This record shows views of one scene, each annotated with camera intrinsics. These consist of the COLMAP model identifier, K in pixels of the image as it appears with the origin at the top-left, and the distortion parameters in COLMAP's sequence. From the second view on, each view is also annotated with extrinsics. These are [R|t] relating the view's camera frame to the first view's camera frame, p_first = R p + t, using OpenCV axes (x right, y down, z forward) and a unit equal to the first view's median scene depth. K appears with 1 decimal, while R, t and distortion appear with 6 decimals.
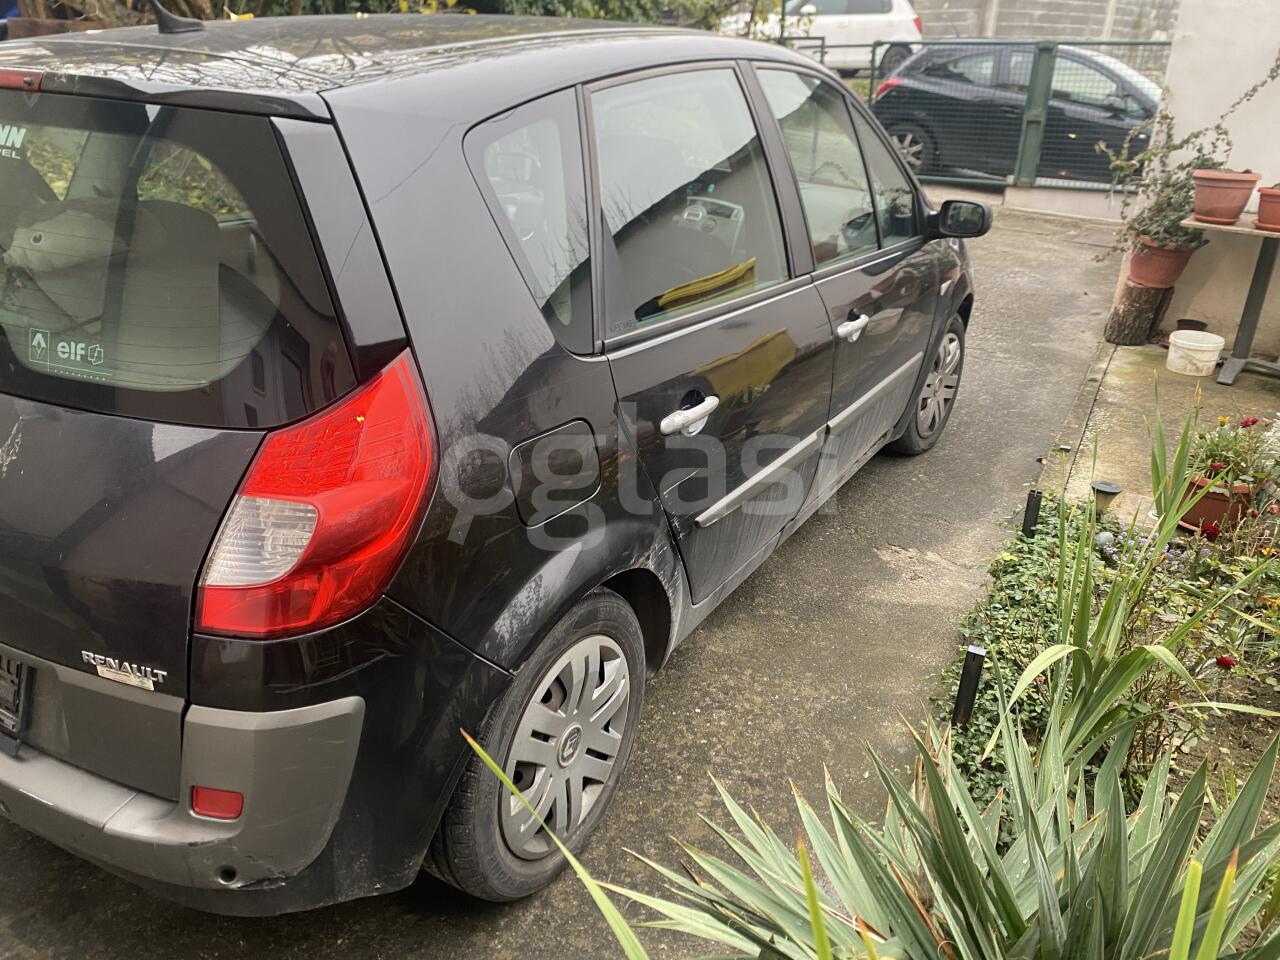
lens RADIAL K [[962.2, 0, 640.0], [0, 962.2, 480.0], [0, 0, 1]] dist [0.001346, -0.008539]
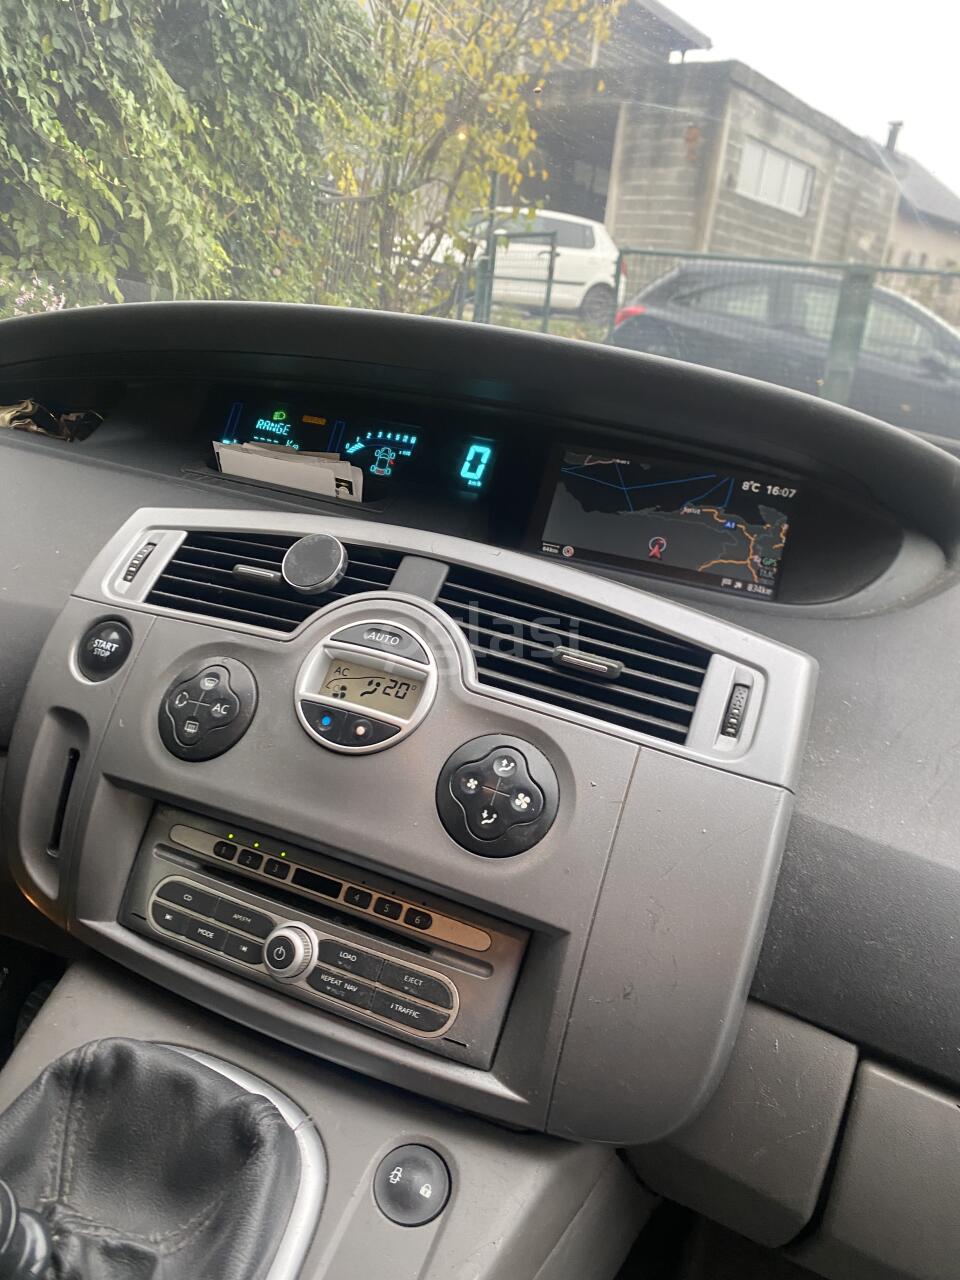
lens RADIAL K [[1019.6, 0, 479.7], [0, 1019.6, 602.0], [0, 0, 1]] dist [0.077359, -0.197647]
pose [[0.983573, 0.037377, 0.176600, 0.016468], [-0.014279, 0.991373, -0.130292, -0.096342], [-0.179947, 0.125630, 0.975621, 0.312377]]
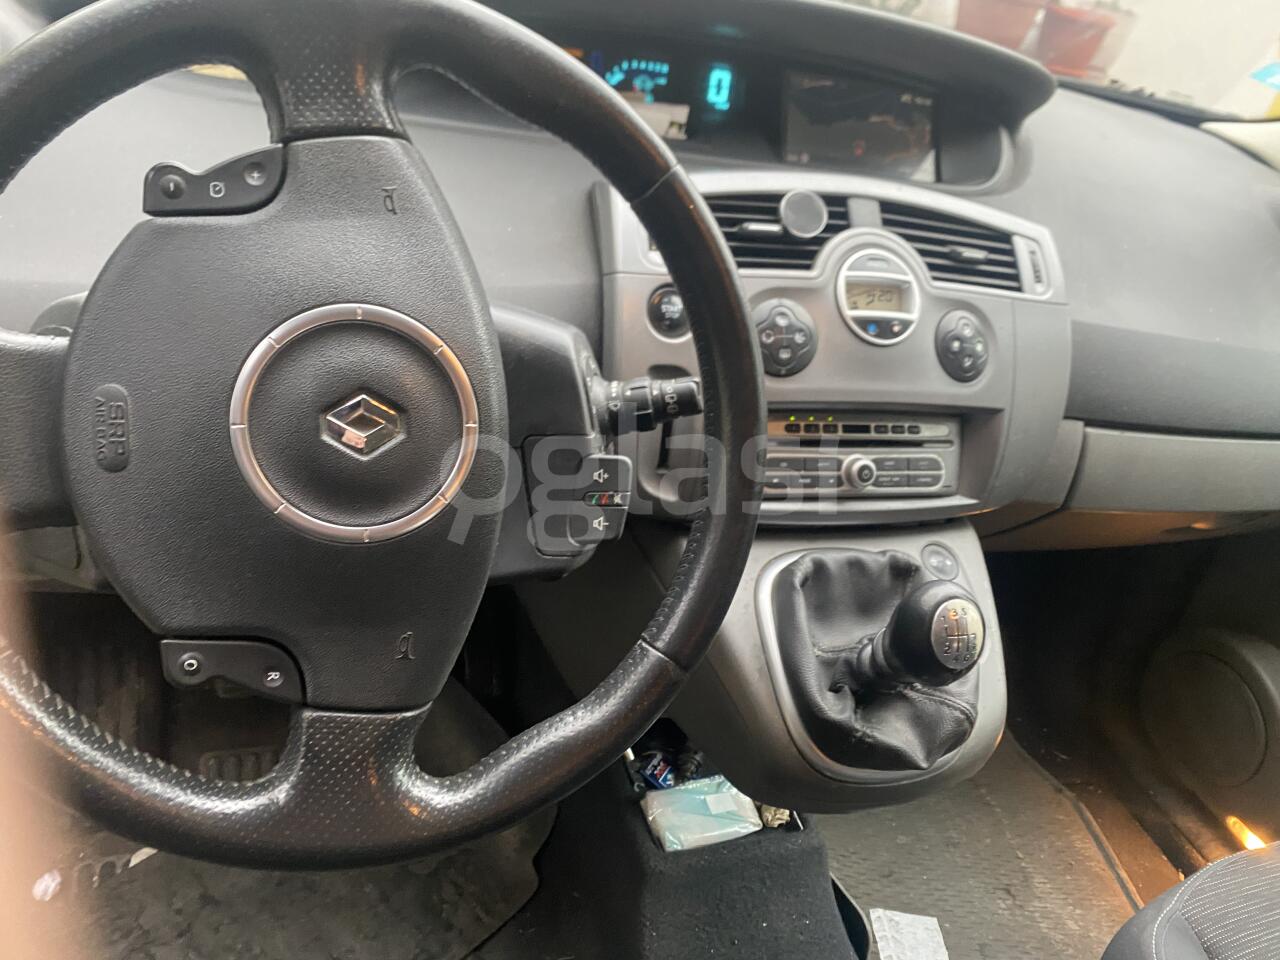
lens RADIAL K [[964.5, 0, 633.3], [0, 964.5, 478.2], [0, 0, 1]] dist [-0.009133, 0.001422]
pose [[0.630162, -0.339750, 0.698188, -0.040260], [0.139440, 0.934088, 0.328689, -0.110881], [-0.763841, -0.109772, 0.636001, 0.328809]]
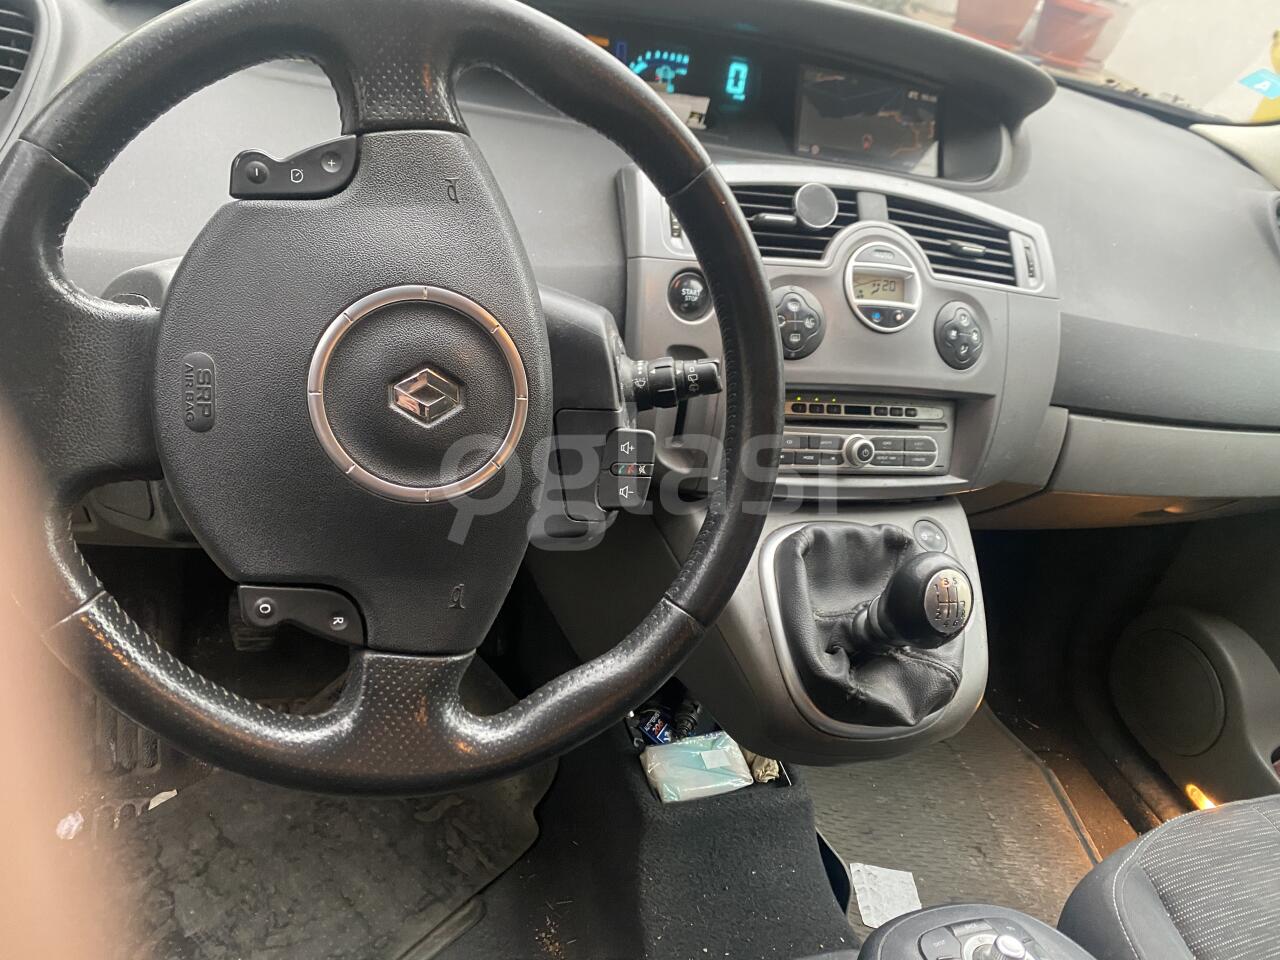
lens RADIAL K [[962.2, 0, 640.0], [0, 962.2, 480.0], [0, 0, 1]] dist [0.001346, -0.008539]
pose [[0.622130, -0.344024, 0.703279, -0.044632], [0.106013, 0.927028, 0.359695, -0.112502], [-0.775703, -0.149220, 0.613203, 0.327919]]
